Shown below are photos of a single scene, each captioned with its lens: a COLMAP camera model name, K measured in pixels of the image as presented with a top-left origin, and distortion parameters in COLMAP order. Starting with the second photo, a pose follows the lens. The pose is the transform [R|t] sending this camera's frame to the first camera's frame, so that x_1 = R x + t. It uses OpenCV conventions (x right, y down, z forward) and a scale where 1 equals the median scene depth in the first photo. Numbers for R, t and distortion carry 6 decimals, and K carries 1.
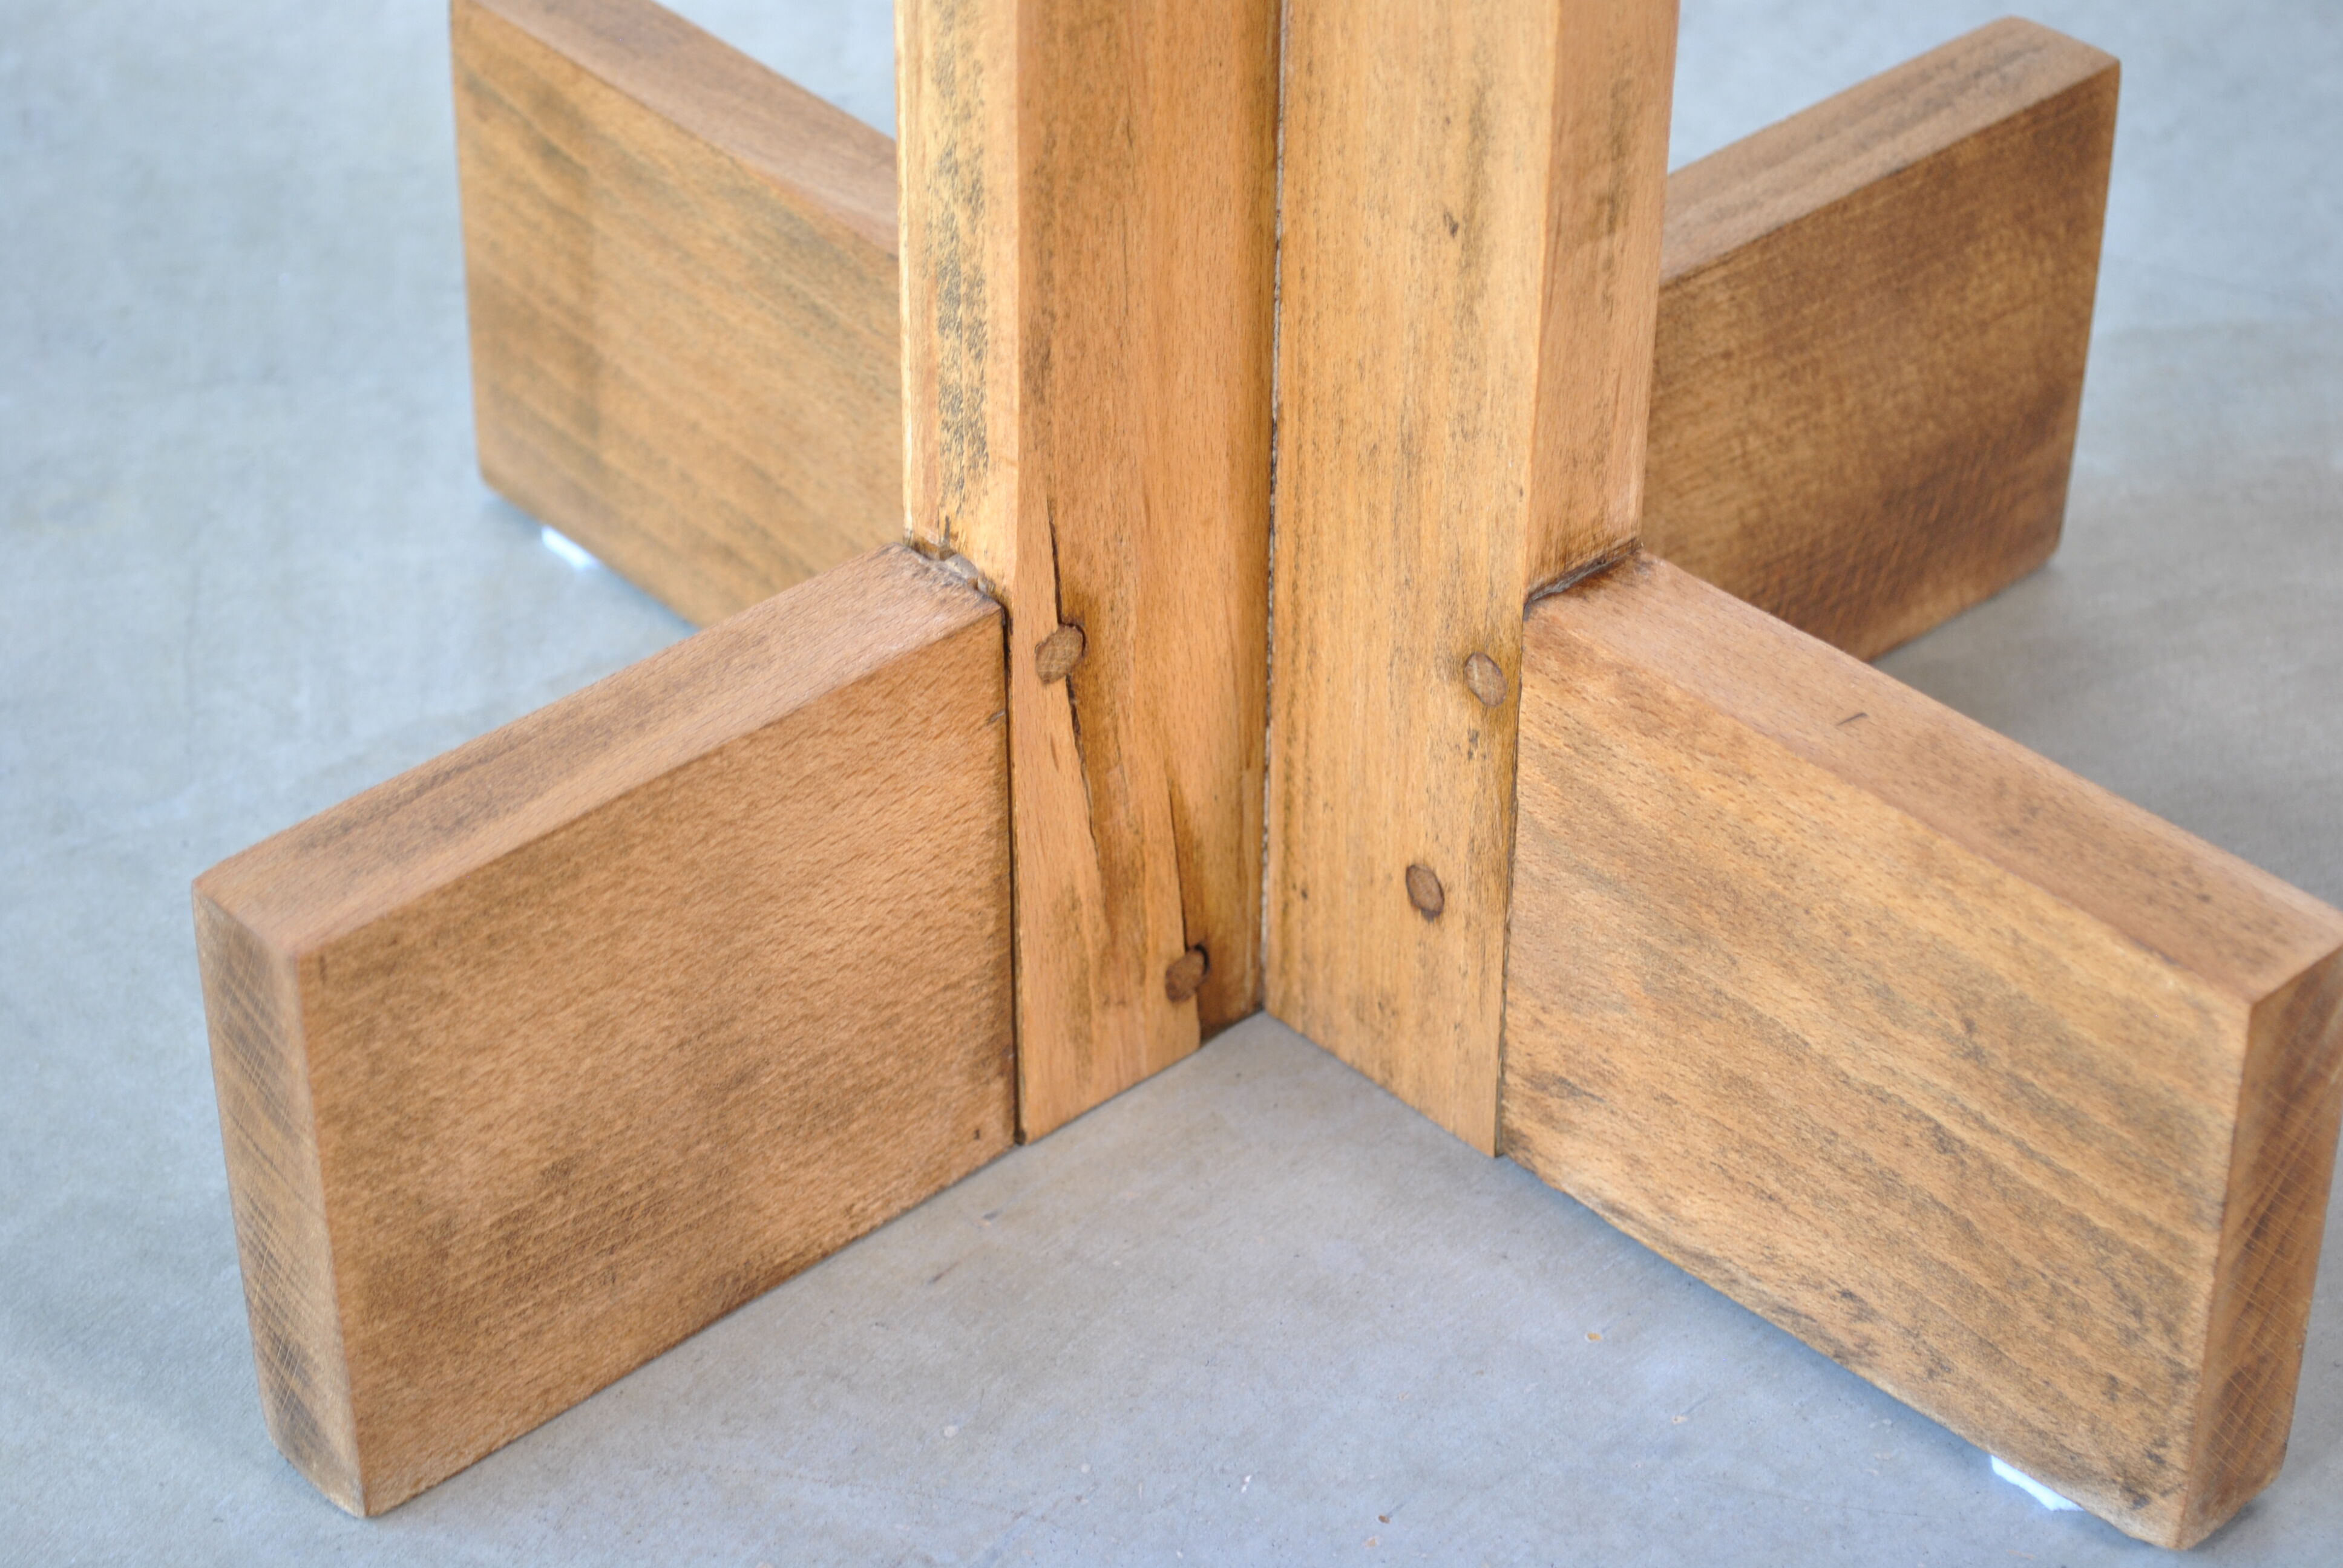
lens RADIAL K [[5313.8, 0, 1171.5], [0, 5313.8, 784.0], [0, 0, 1]] dist [0.053920, -0.132628]
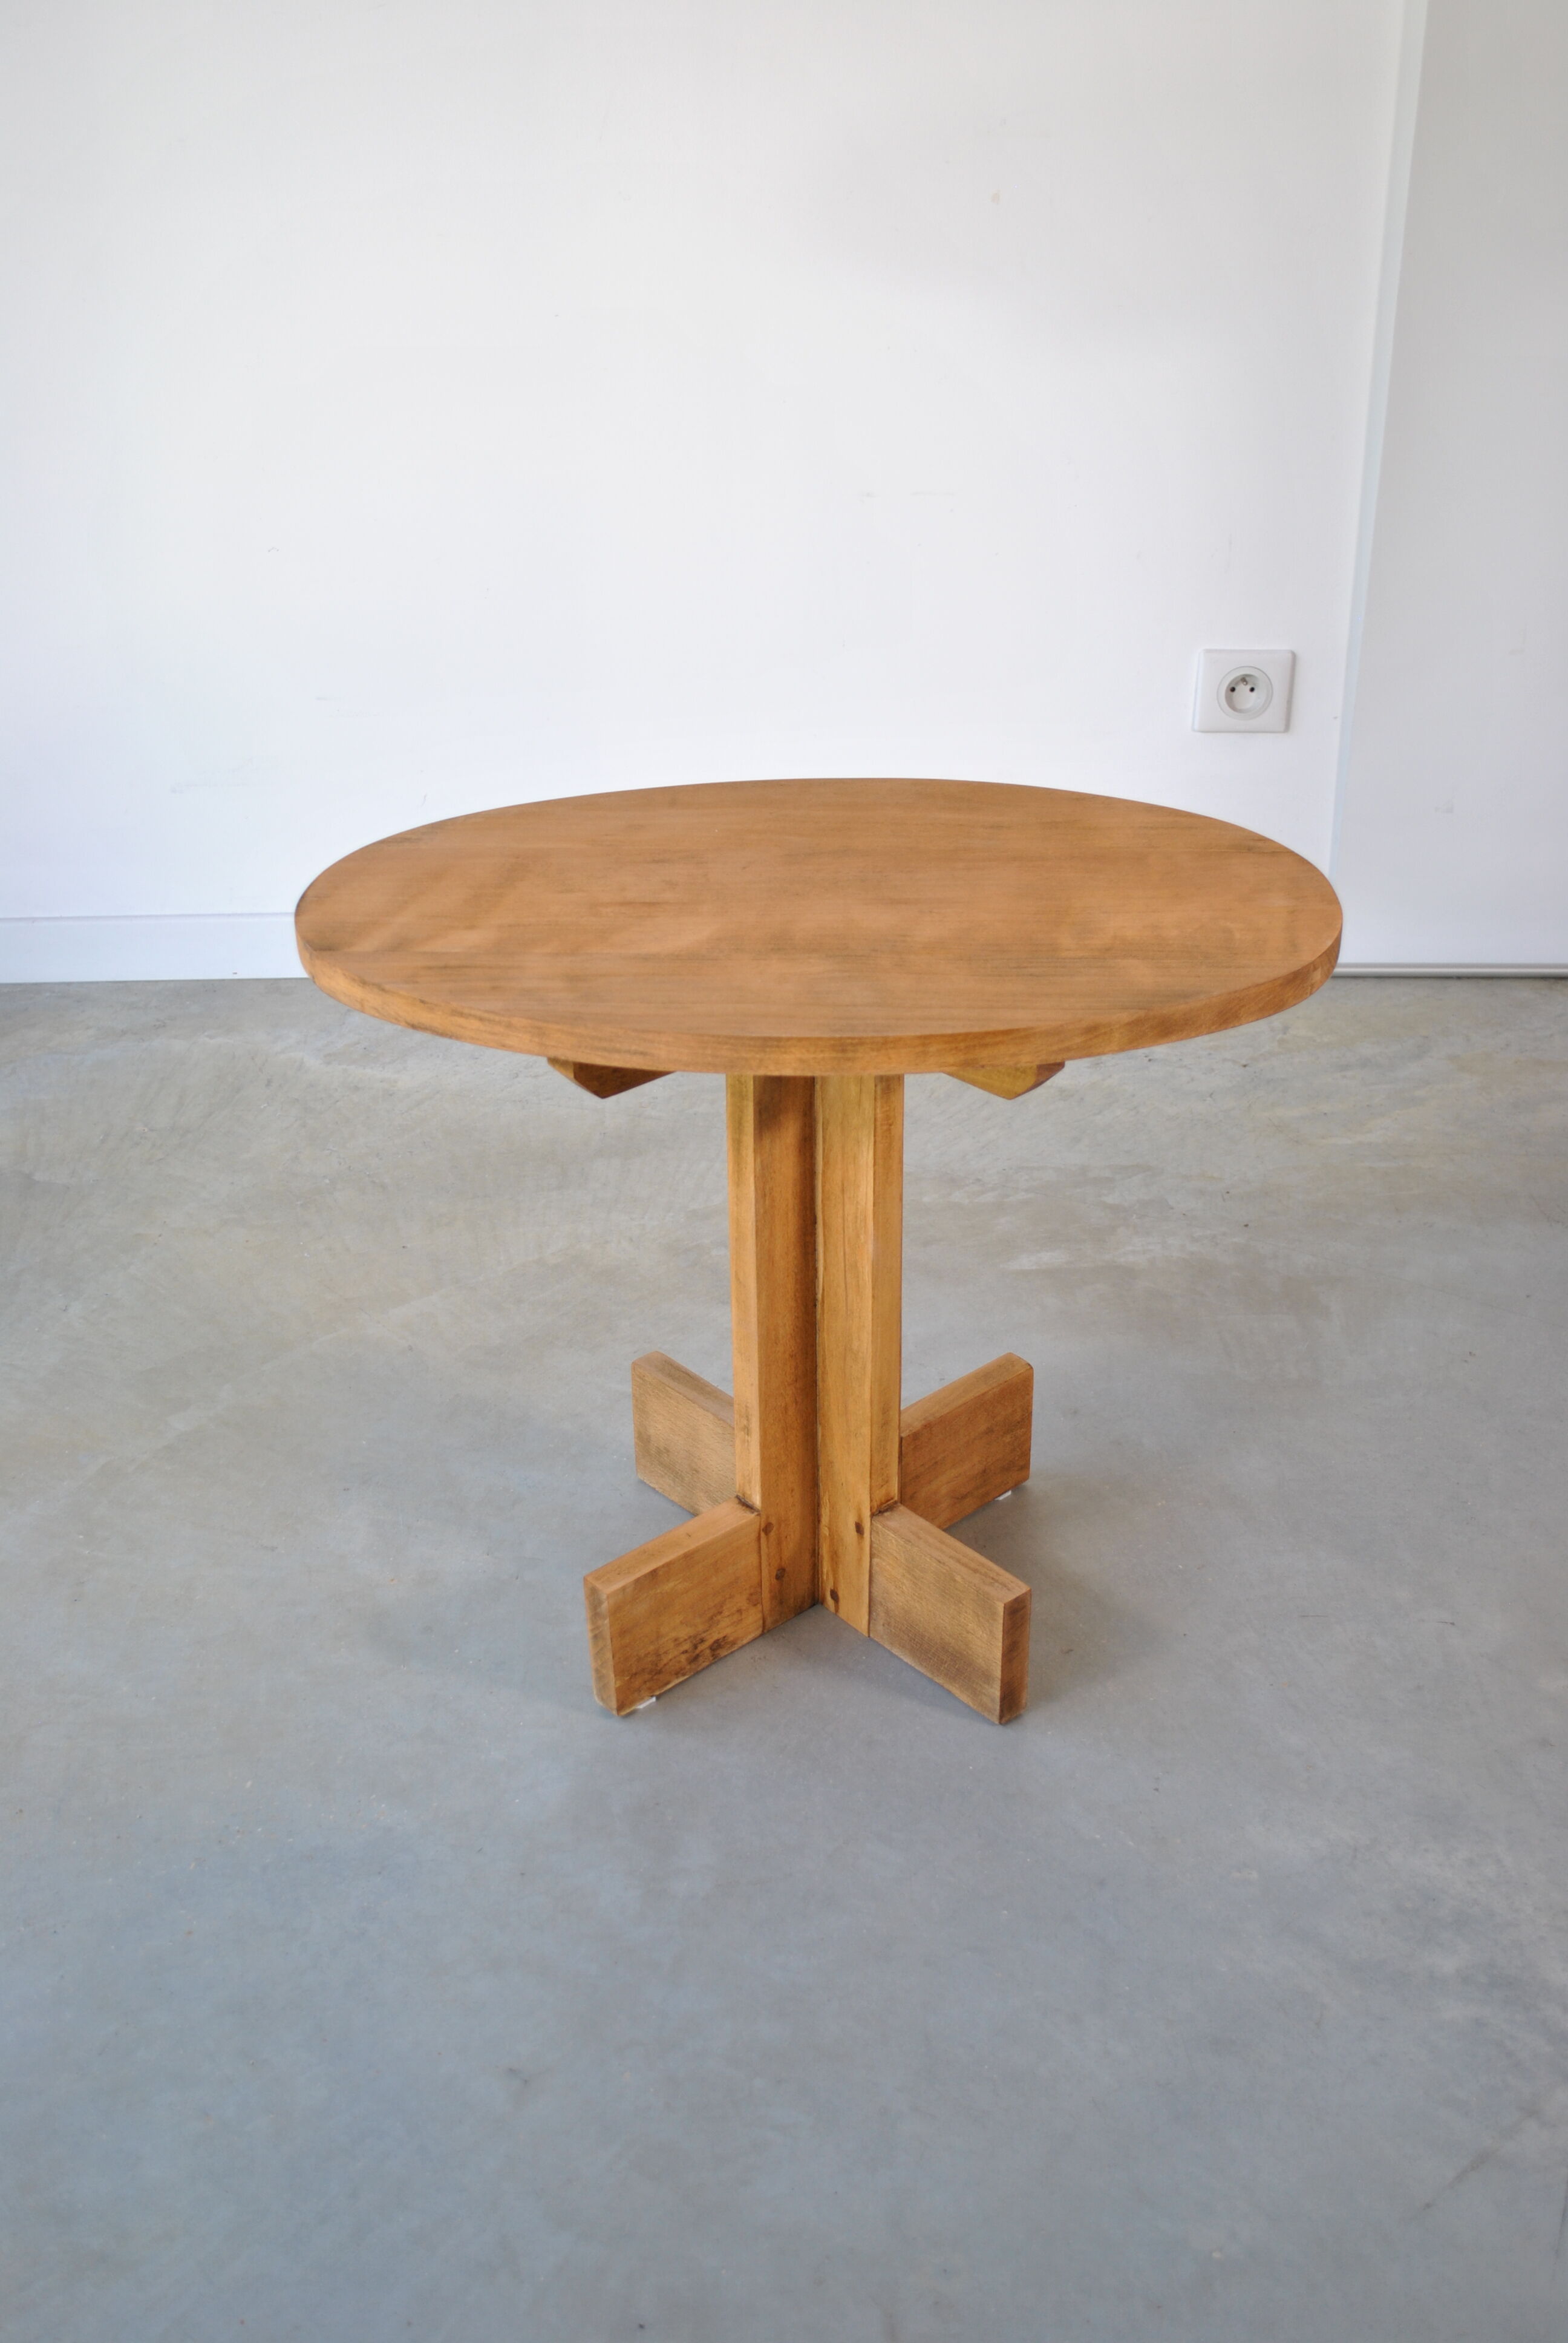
lens RADIAL K [[2610.1, 0, 784.0], [0, 2610.1, 1171.5], [0, 0, 1]] dist [-0.032255, -0.004097]
pose [[0.999224, -0.031175, 0.024058, 0.050106], [0.033612, 0.993515, -0.108620, 0.209491], [-0.020516, 0.109344, 0.993792, -1.687583]]
